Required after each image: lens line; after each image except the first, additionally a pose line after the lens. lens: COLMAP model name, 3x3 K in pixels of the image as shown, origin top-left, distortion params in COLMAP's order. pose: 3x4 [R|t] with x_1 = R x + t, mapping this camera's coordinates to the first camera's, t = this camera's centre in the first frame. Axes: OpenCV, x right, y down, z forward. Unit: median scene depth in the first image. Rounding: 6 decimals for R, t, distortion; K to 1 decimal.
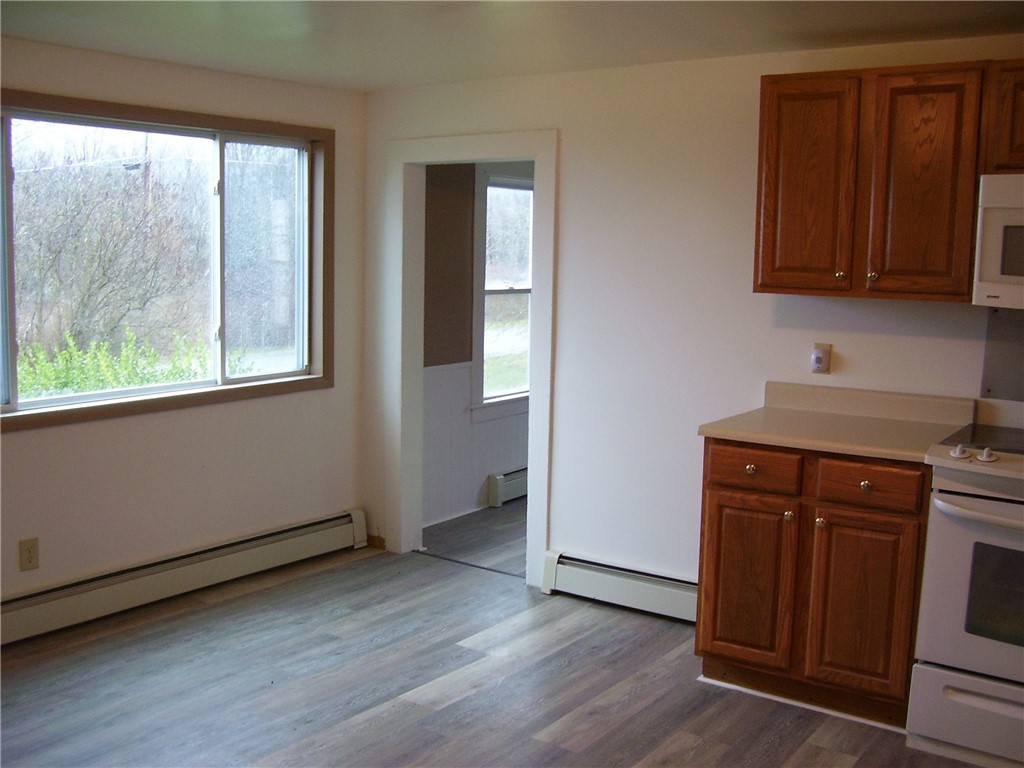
lens RADIAL K [[1032.4, 0, 512.0], [0, 1032.4, 384.0], [0, 0, 1]] dist [-0.149228, 0.040359]
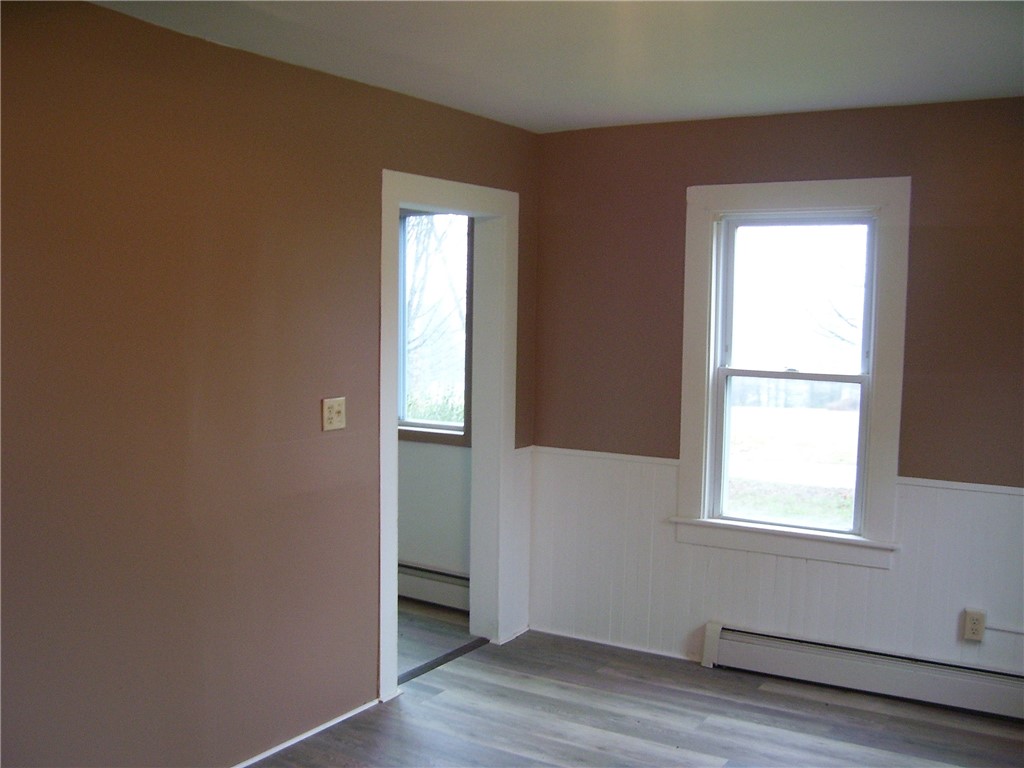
lens RADIAL K [[1032.4, 0, 512.0], [0, 1032.4, 384.0], [0, 0, 1]] dist [-0.149228, 0.040359]
pose [[0.057427, 0.063547, -0.996325, 0.767742], [-0.140299, 0.988582, 0.054967, -0.110646], [0.988442, 0.136627, 0.065687, 0.895577]]
